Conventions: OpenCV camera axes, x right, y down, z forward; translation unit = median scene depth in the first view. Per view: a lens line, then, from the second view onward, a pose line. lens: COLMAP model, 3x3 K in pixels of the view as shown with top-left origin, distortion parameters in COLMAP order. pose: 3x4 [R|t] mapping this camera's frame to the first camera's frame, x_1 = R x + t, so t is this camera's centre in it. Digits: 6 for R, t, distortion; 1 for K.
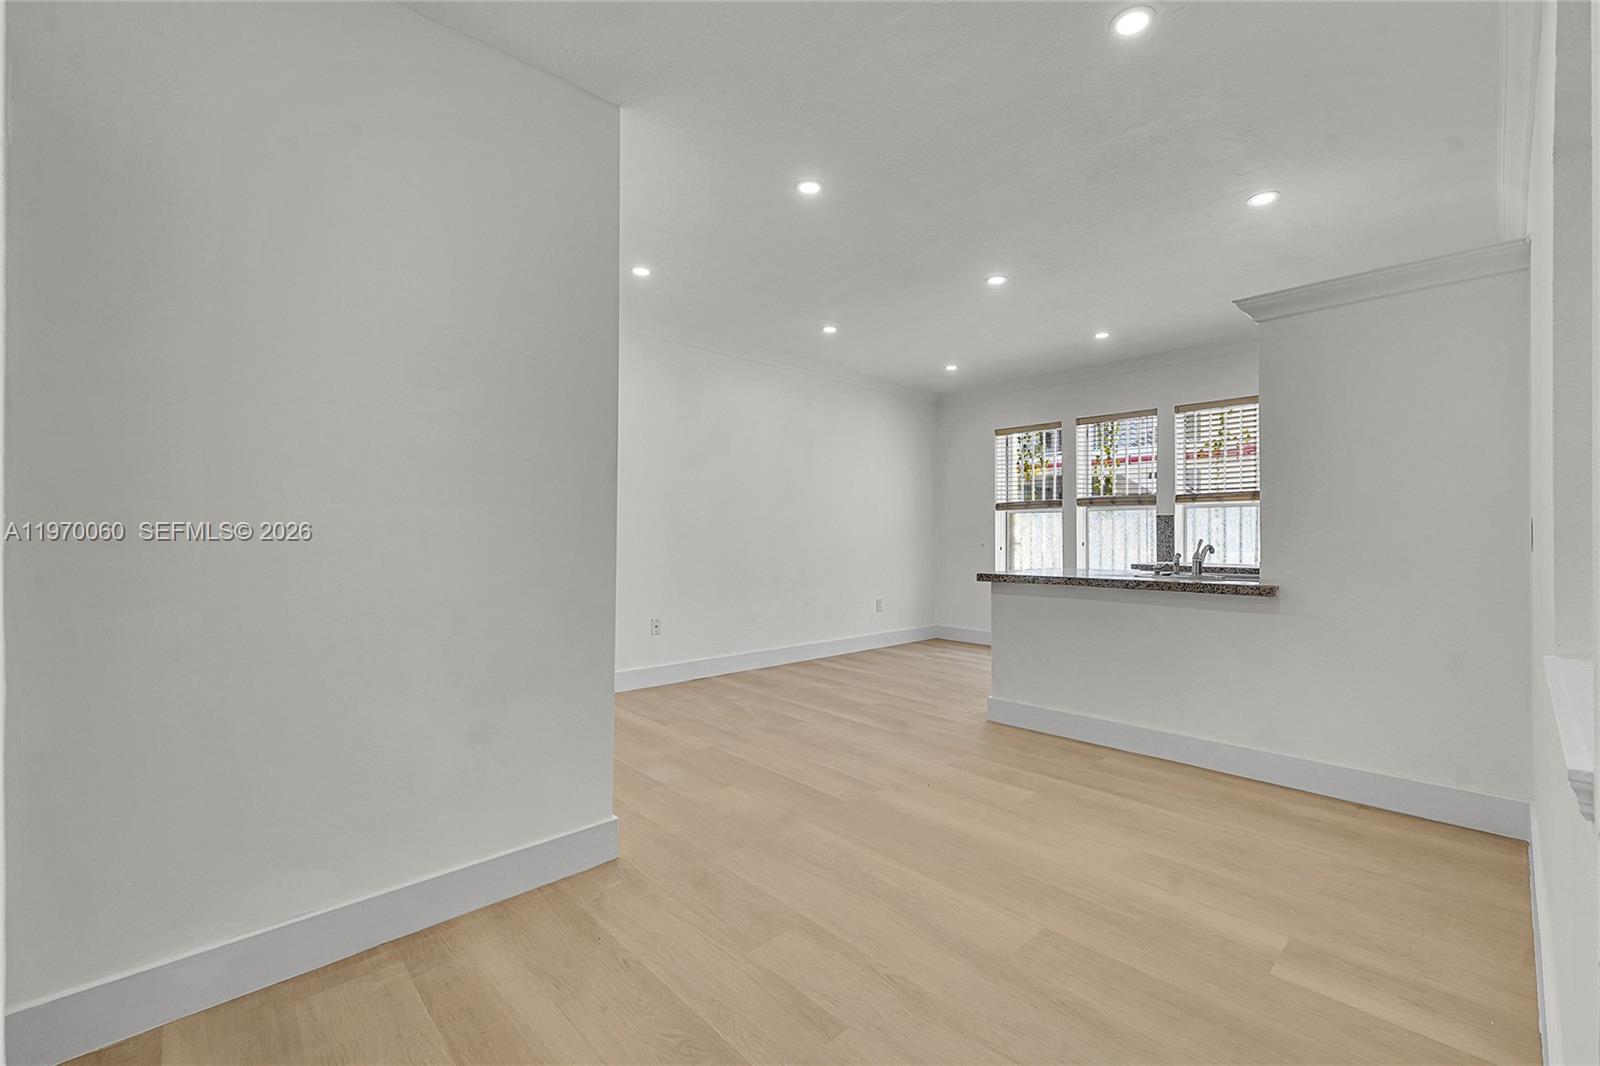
lens RADIAL K [[669.6, 0, 820.1], [0, 669.6, 535.9], [0, 0, 1]] dist [-0.002043, -0.000422]
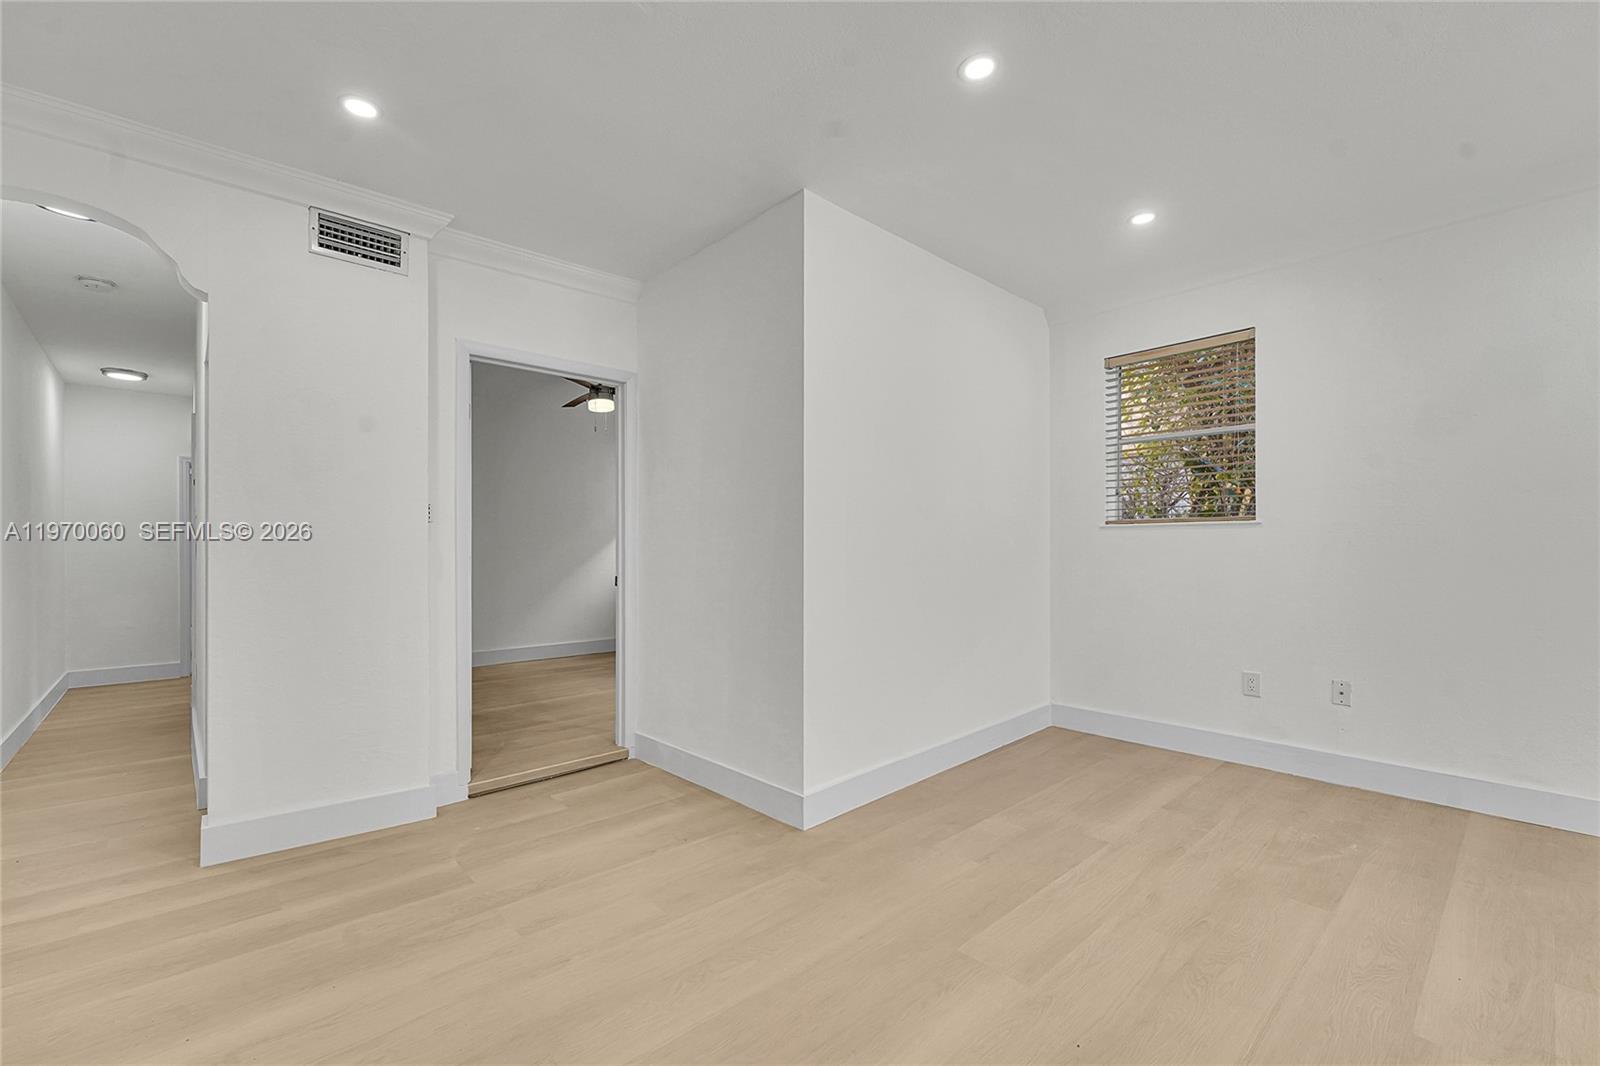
lens RADIAL K [[664.6, 0, 791.1], [0, 664.6, 542.8], [0, 0, 1]] dist [0.000826, -0.000090]
pose [[-0.021644, -0.014361, -0.999663, 0.438946], [-0.000629, 0.999897, -0.014351, -0.000581], [0.999766, 0.000318, -0.021651, 0.513890]]
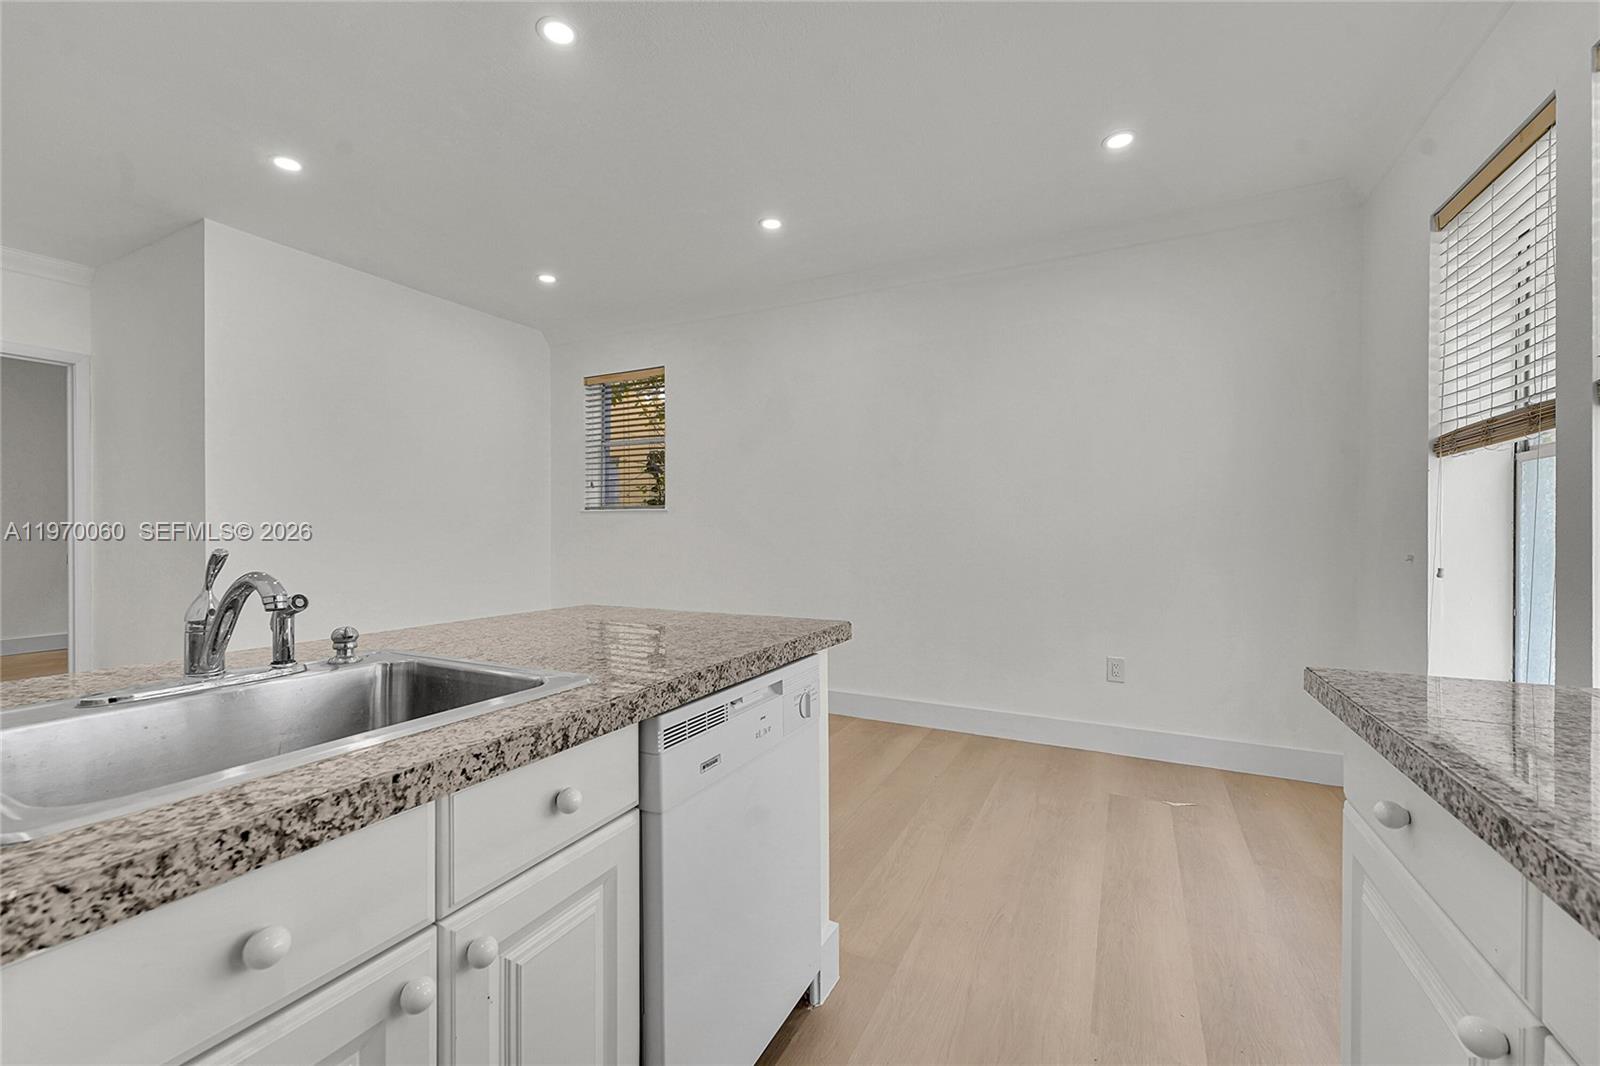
lens RADIAL K [[652.1, 0, 781.4], [0, 652.1, 529.5], [0, 0, 1]] dist [-0.001058, -0.000167]
pose [[0.324023, -0.002572, -0.946046, 0.680021], [-0.001938, 0.999992, -0.003383, -0.001698], [0.946047, 0.002929, 0.324015, 0.859997]]
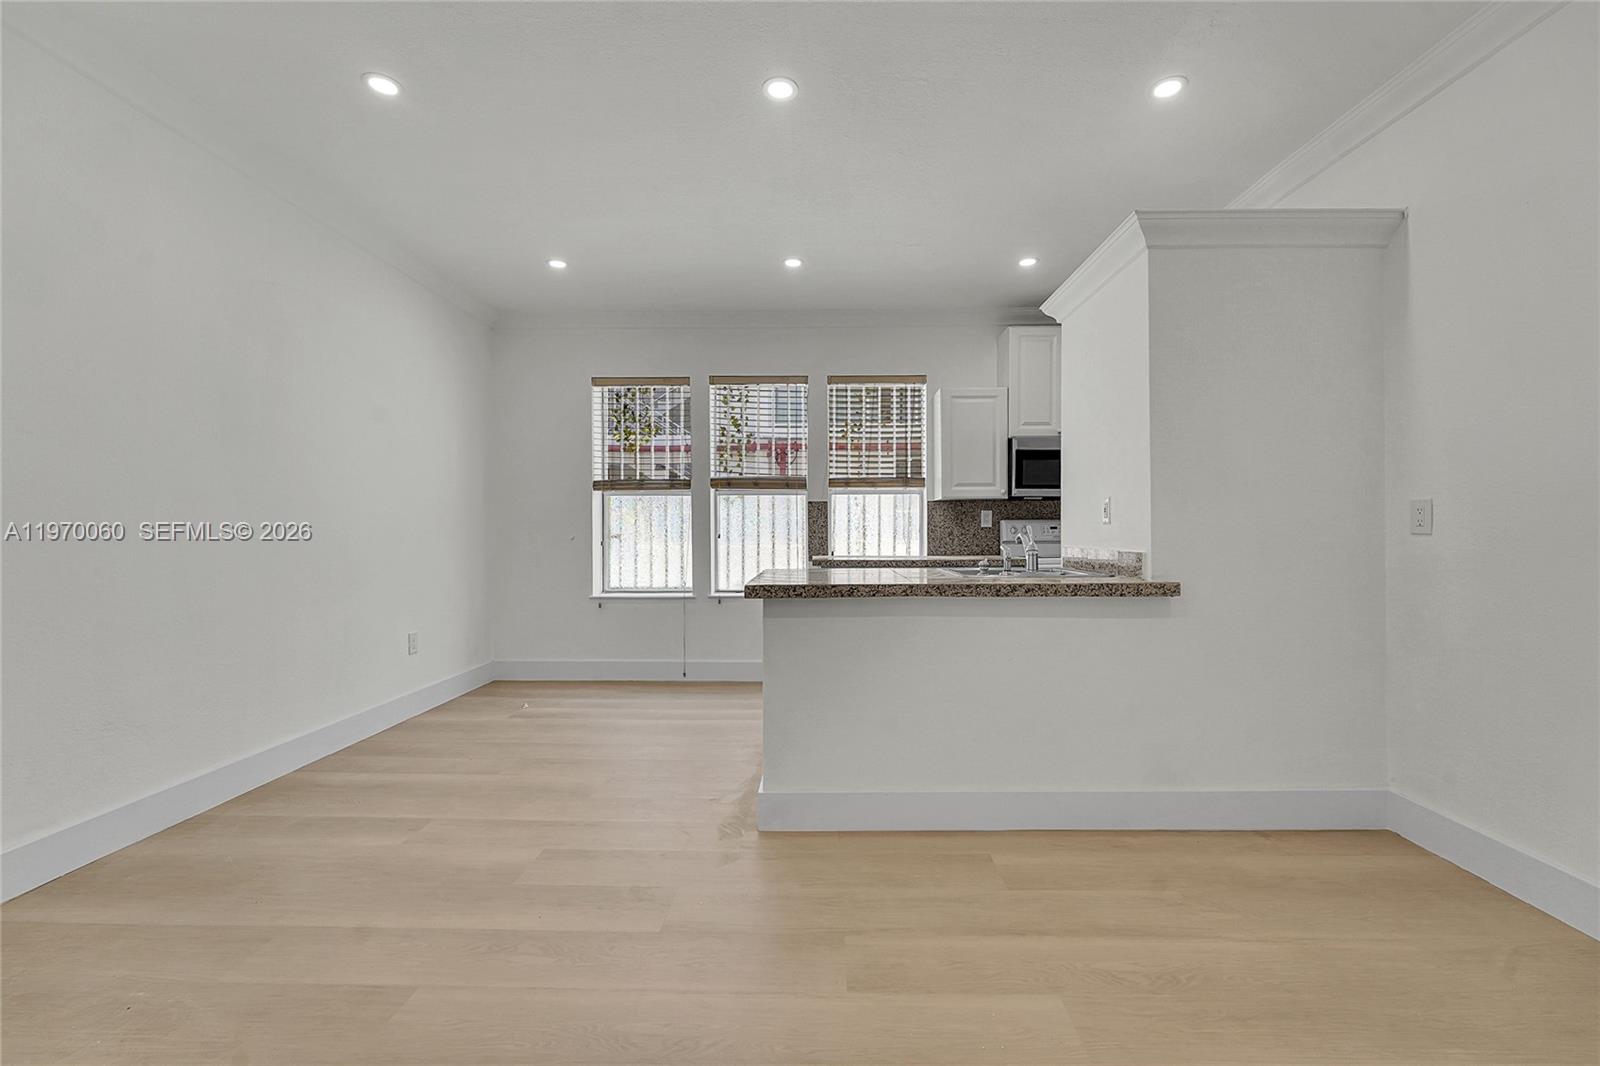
lens RADIAL K [[669.6, 0, 820.1], [0, 669.6, 535.9], [0, 0, 1]] dist [-0.002043, -0.000422]
pose [[0.696625, -0.007588, 0.717395, -0.118544], [0.002884, 0.999966, 0.007775, 0.007964], [-0.717429, -0.003347, 0.696623, 0.483298]]
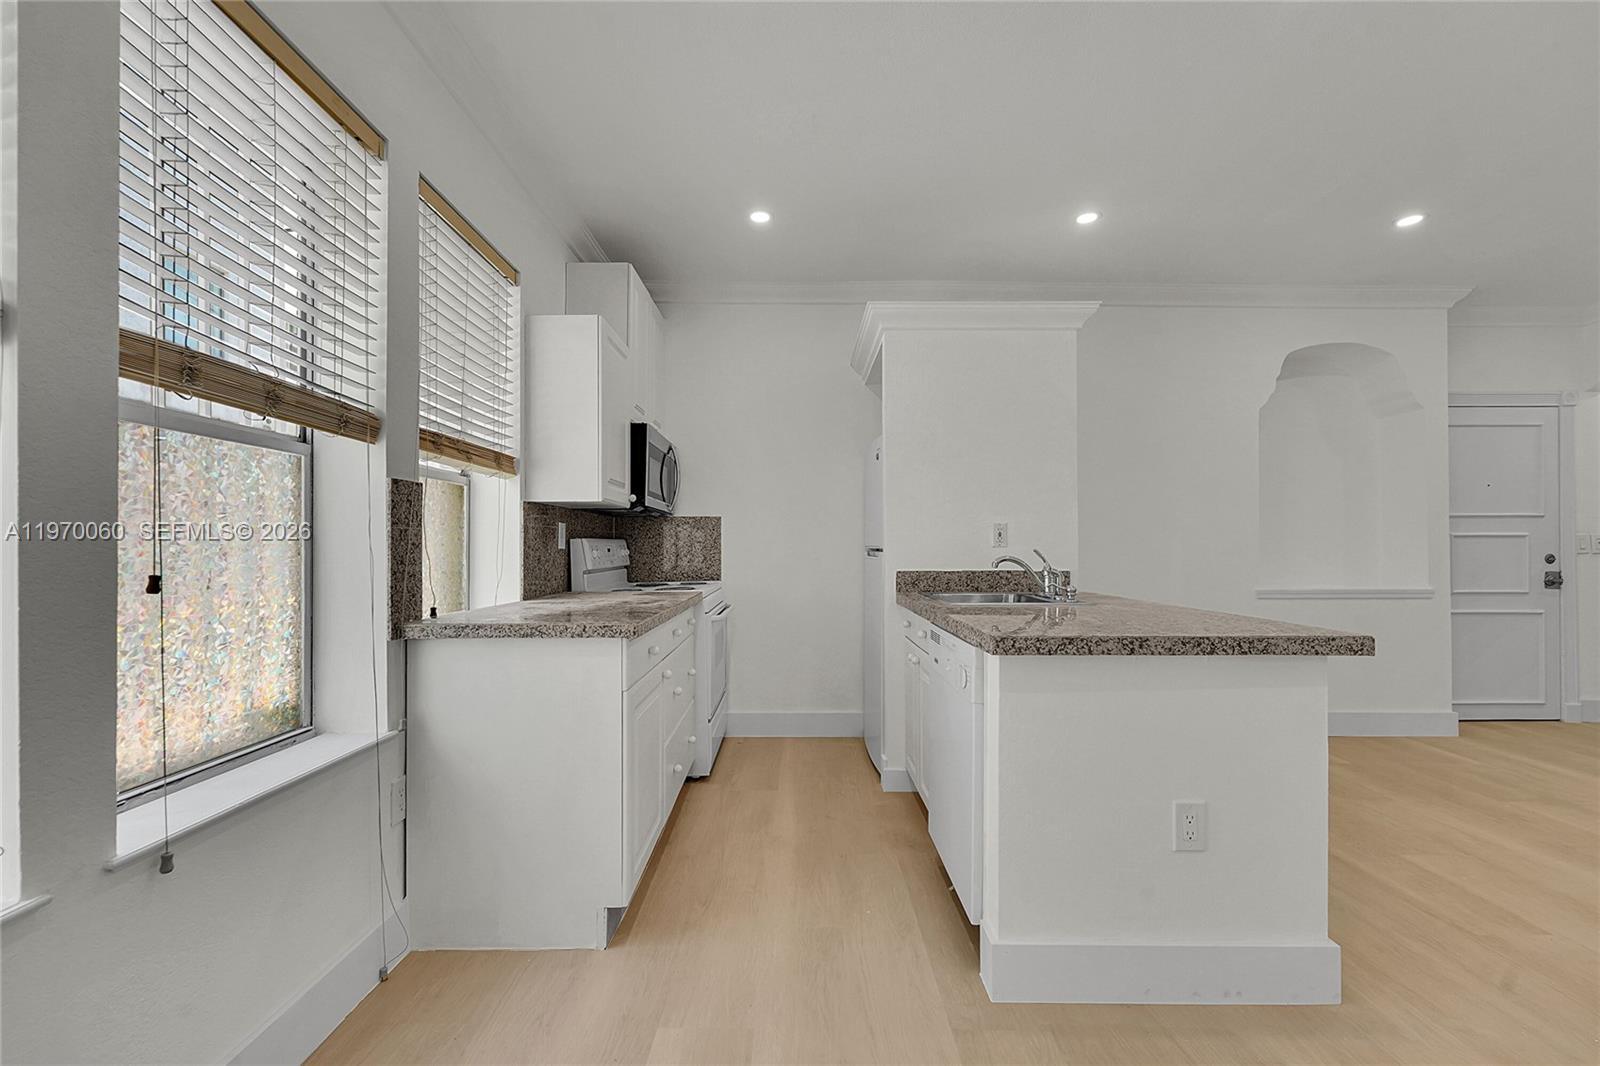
lens RADIAL K [[664.6, 0, 791.1], [0, 664.6, 542.8], [0, 0, 1]] dist [0.000826, -0.000090]
pose [[-0.718877, 0.007916, 0.695092, 0.183361], [0.002673, 0.999959, -0.008624, 0.003380], [-0.695132, -0.004341, -0.718869, 1.331665]]
